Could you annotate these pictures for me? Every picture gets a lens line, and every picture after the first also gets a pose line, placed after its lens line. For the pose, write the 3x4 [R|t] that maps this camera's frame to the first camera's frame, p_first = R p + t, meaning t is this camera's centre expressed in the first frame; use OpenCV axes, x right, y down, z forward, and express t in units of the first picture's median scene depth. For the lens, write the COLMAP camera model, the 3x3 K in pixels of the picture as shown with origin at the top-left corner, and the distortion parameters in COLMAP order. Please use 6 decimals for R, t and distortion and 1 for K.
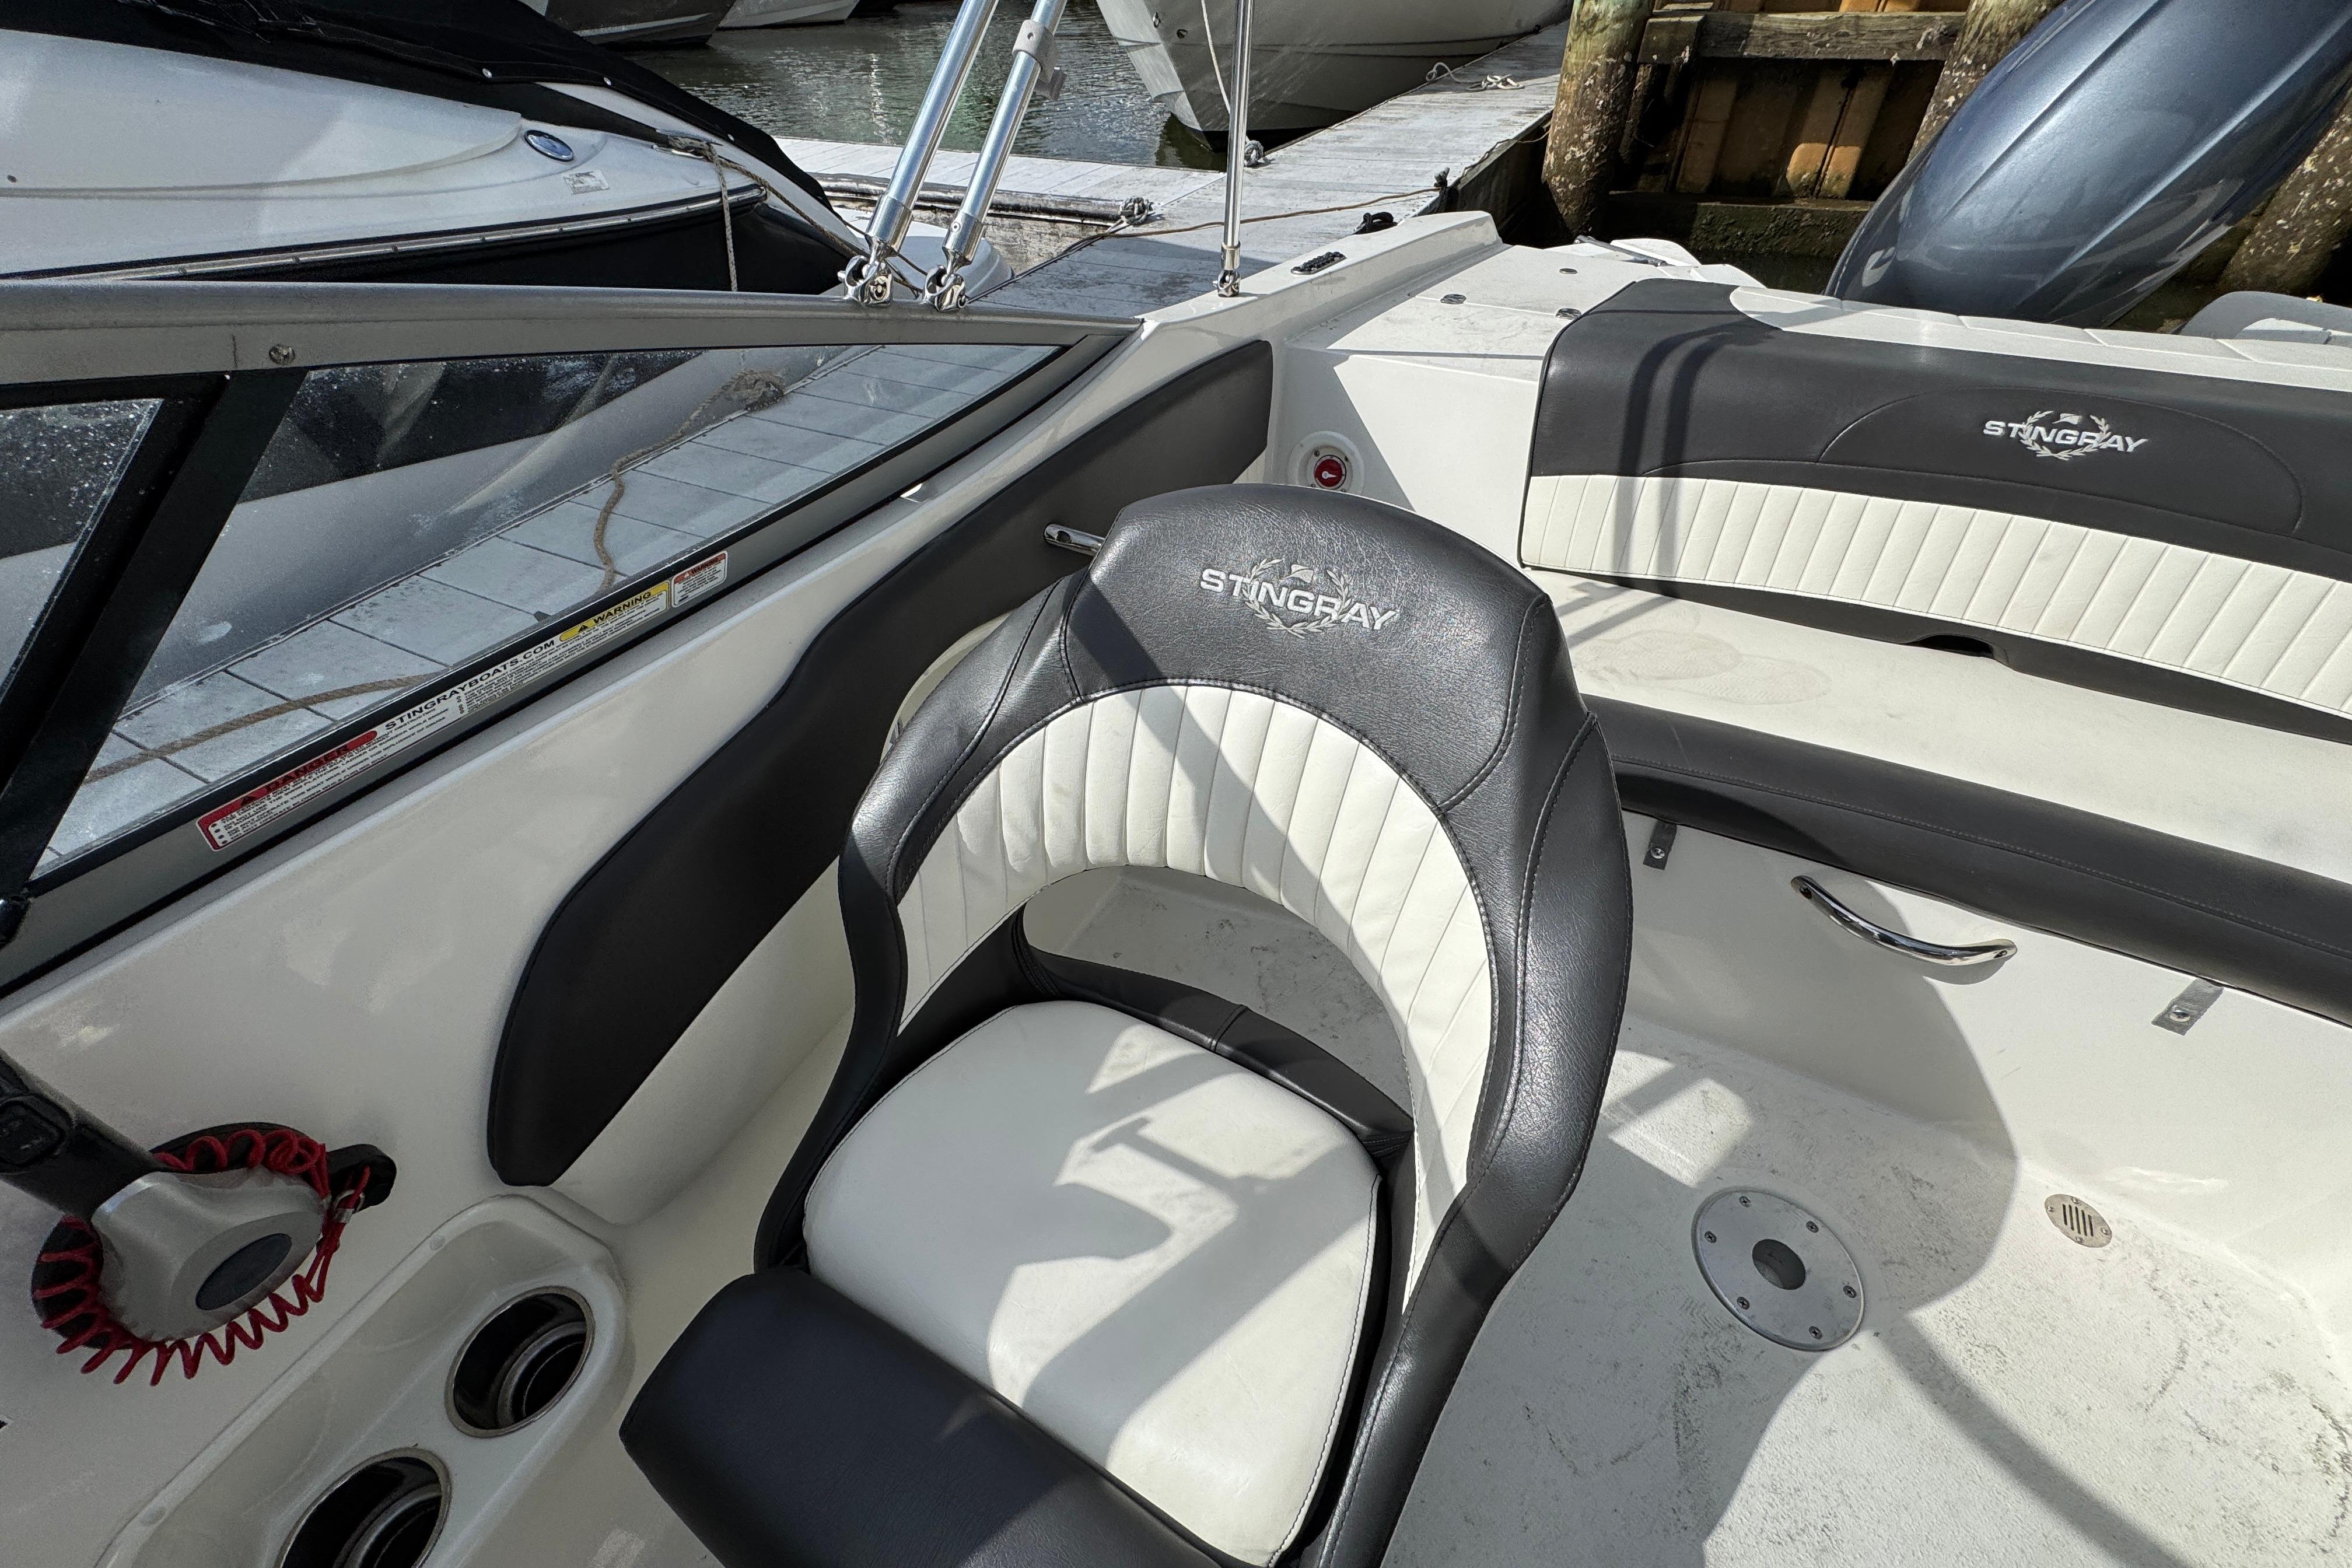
lens RADIAL K [[893.2, 0, 1161.2], [0, 893.2, 824.7], [0, 0, 1]] dist [0.000705, 0.000185]
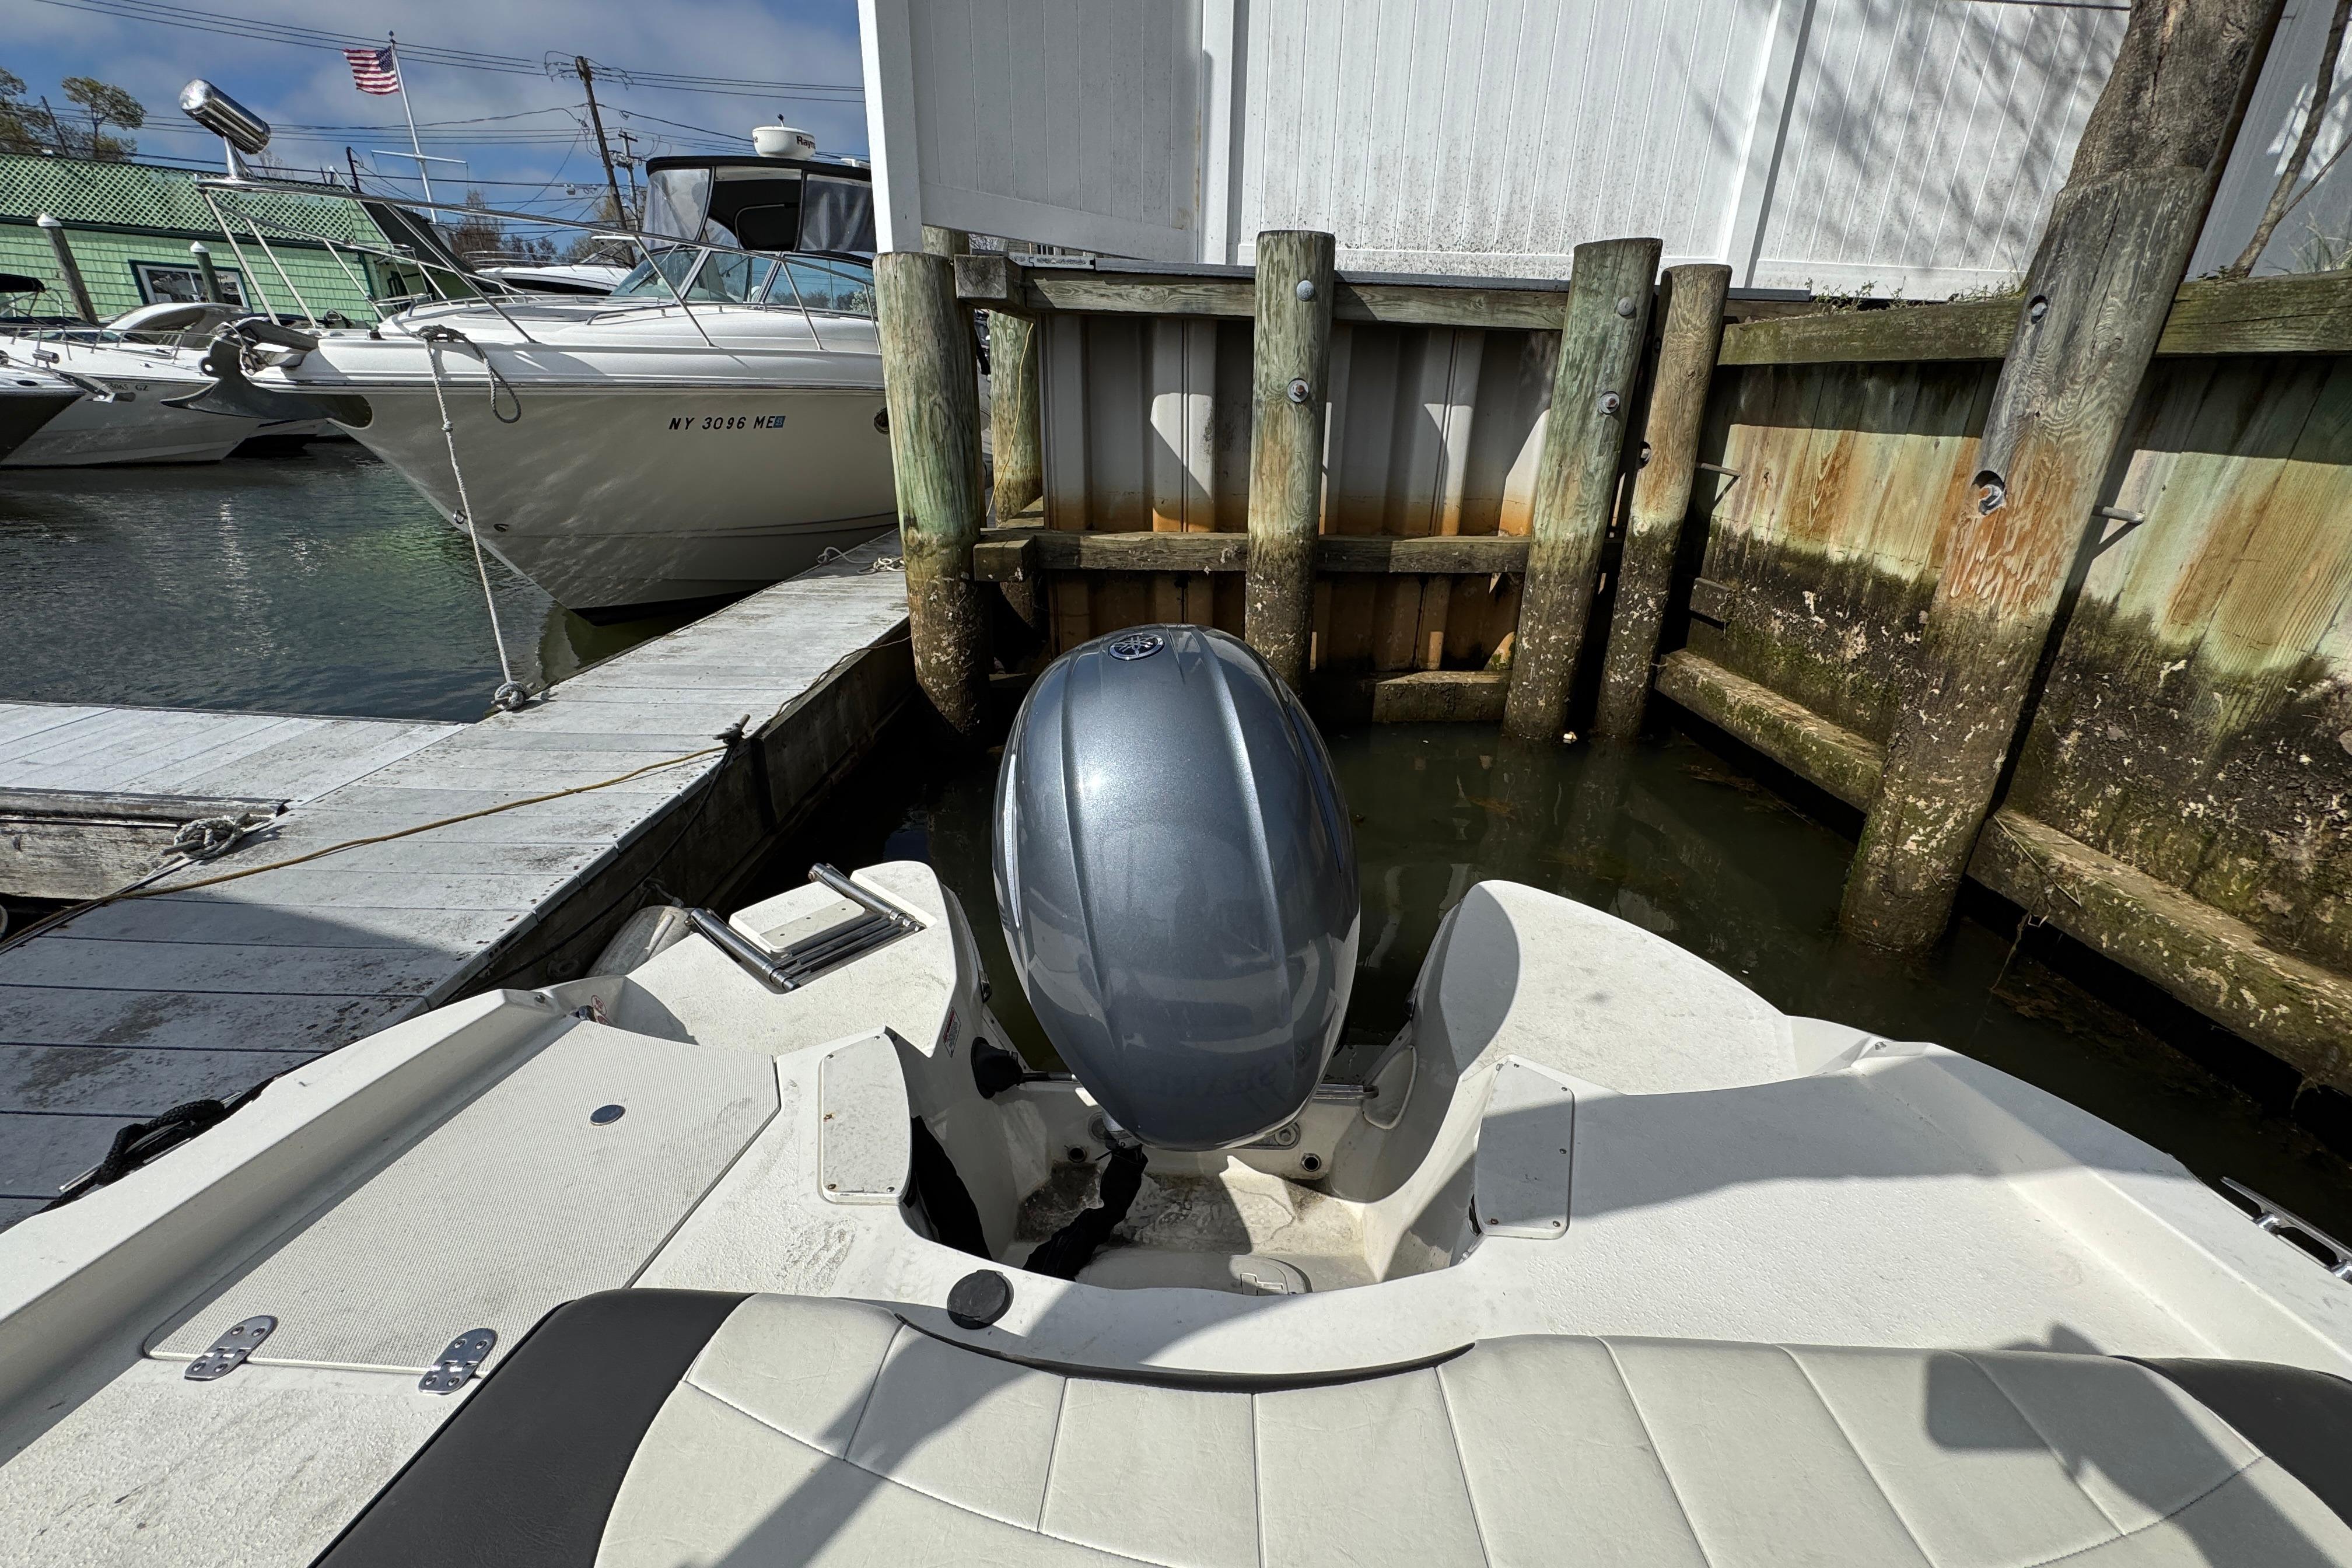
lens RADIAL K [[933.3, 0, 1192.6], [0, 933.3, 789.6], [0, 0, 1]] dist [0.000361, 0.000231]
pose [[0.894846, -0.141430, 0.423378, 0.844904], [0.288998, 0.906420, -0.308030, -0.774954], [-0.340193, 0.397995, 0.851979, 0.415078]]
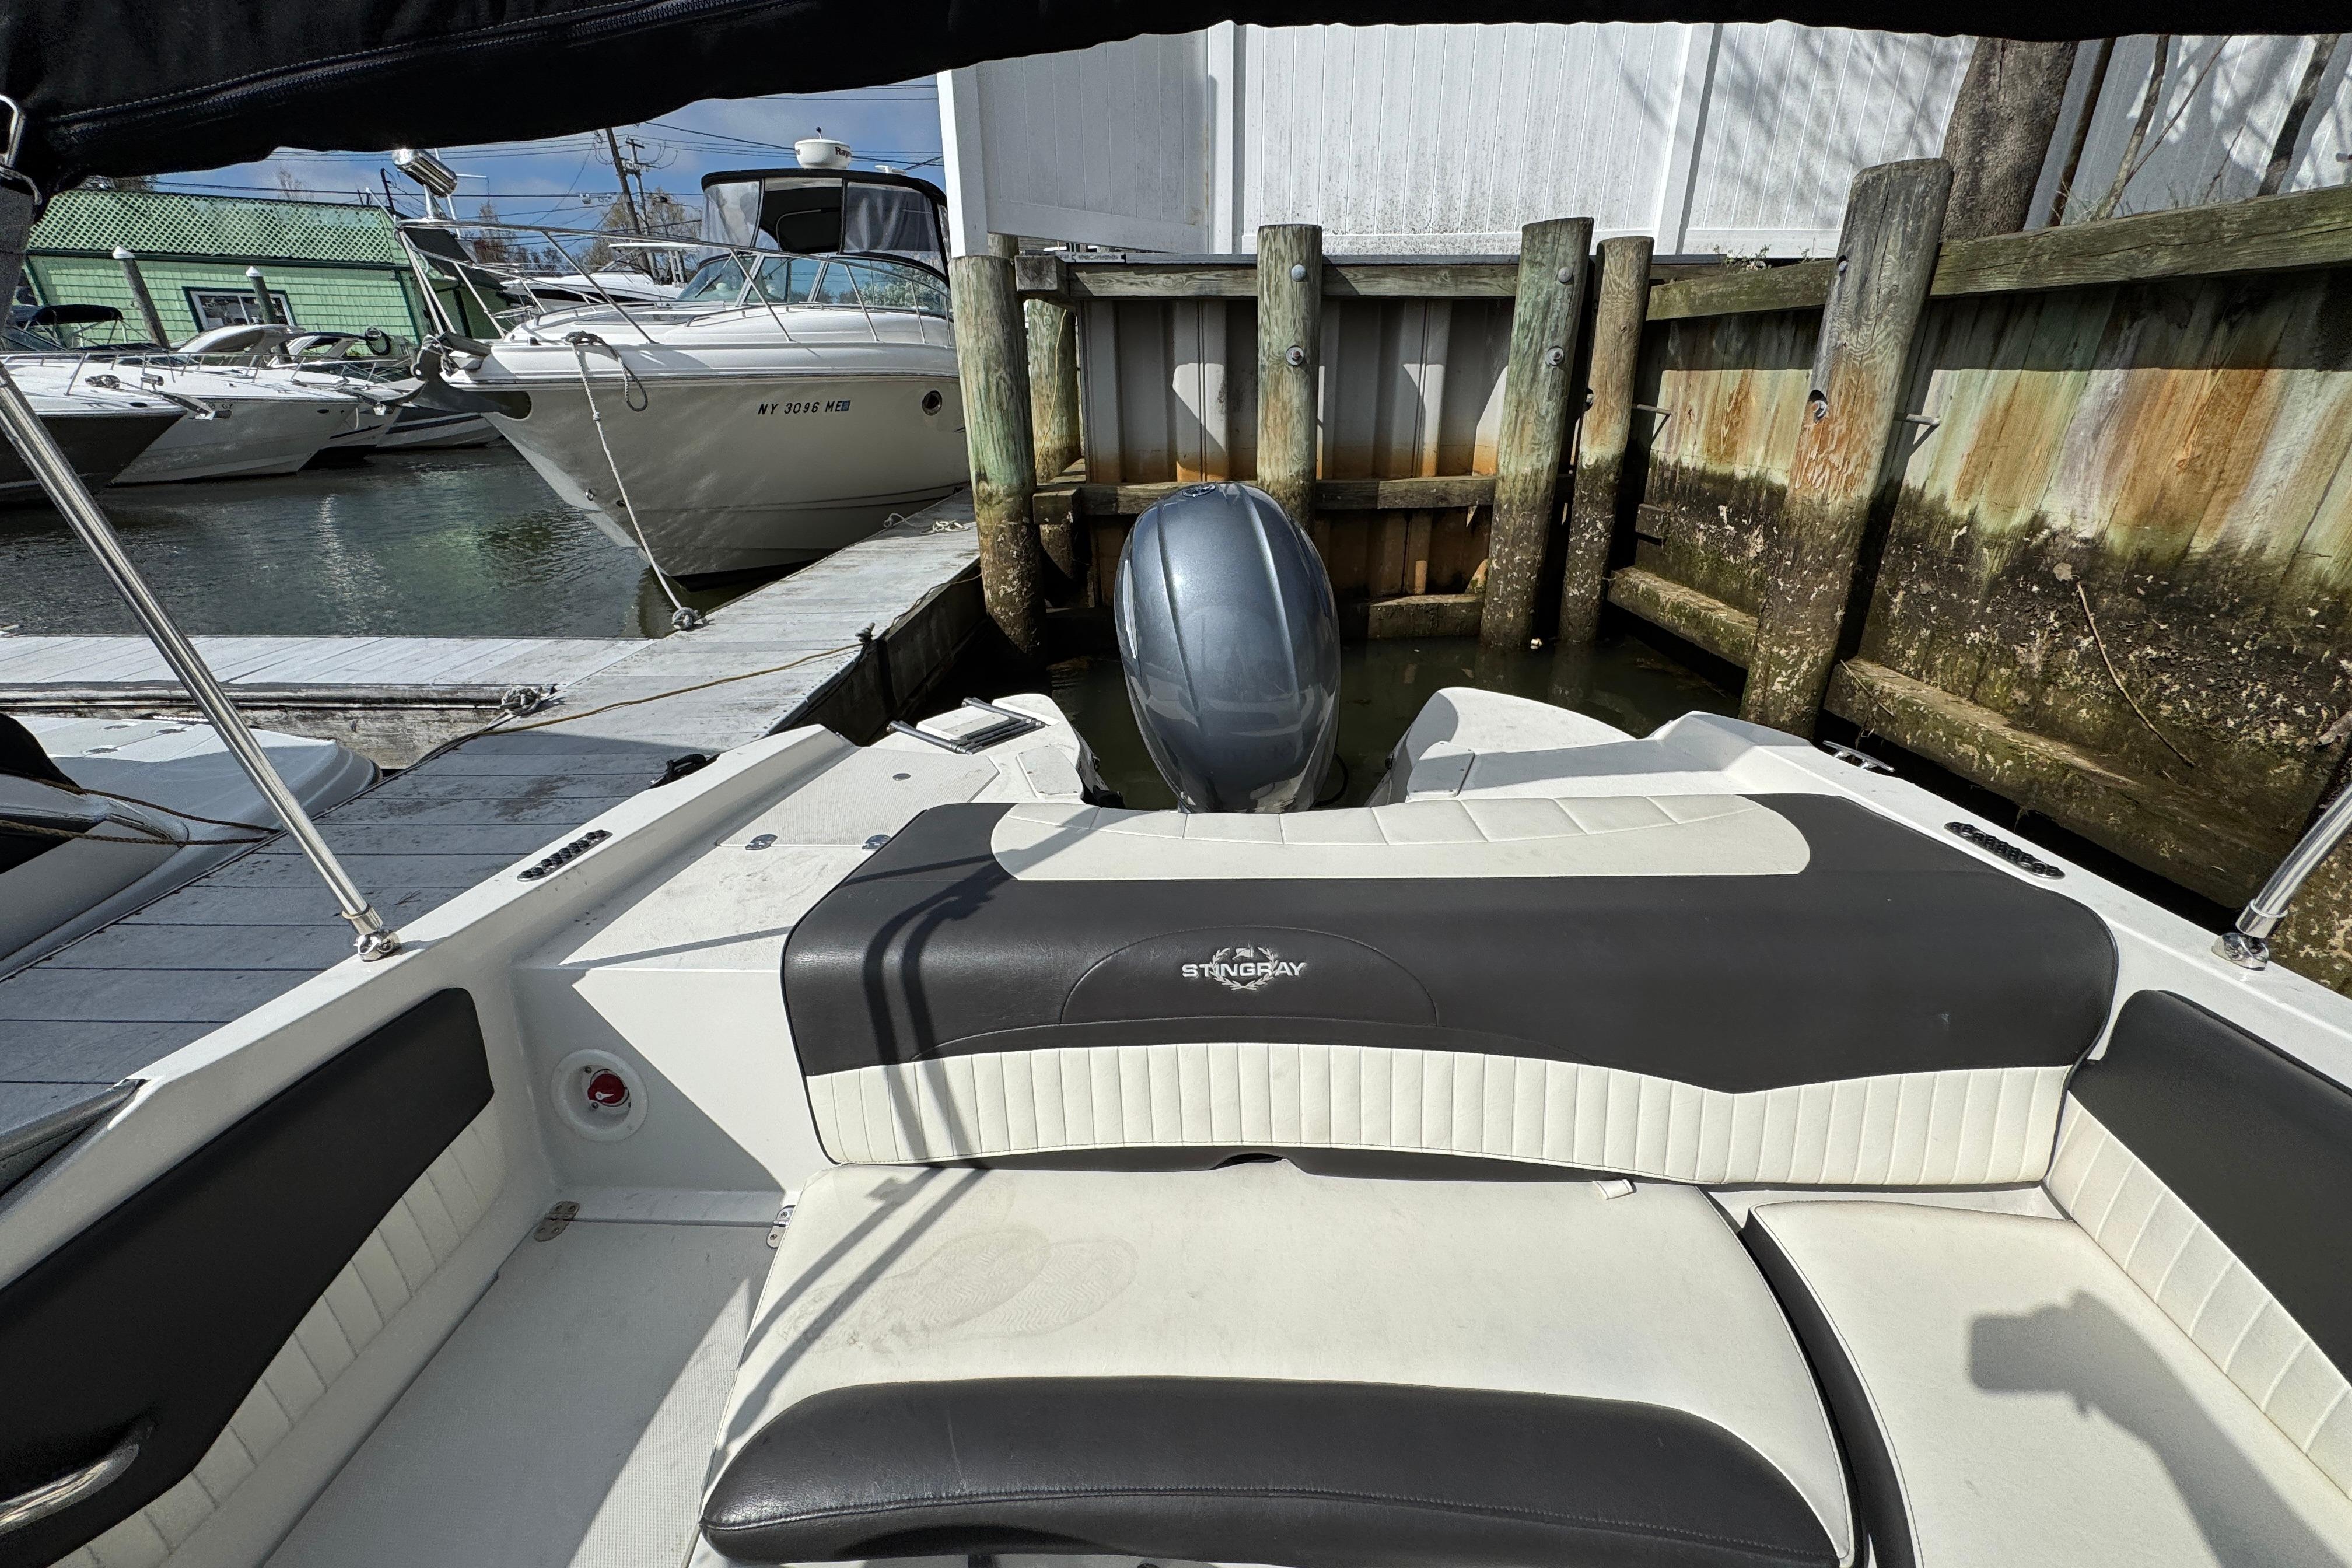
lens RADIAL K [[934.3, 0, 1189.7], [0, 934.3, 787.5], [0, 0, 1]] dist [0.002235, -0.000828]
pose [[0.898630, -0.174183, 0.402647, 0.467829], [0.310444, 0.900977, -0.303092, -0.268856], [-0.309982, 0.397367, 0.863719, -0.008185]]
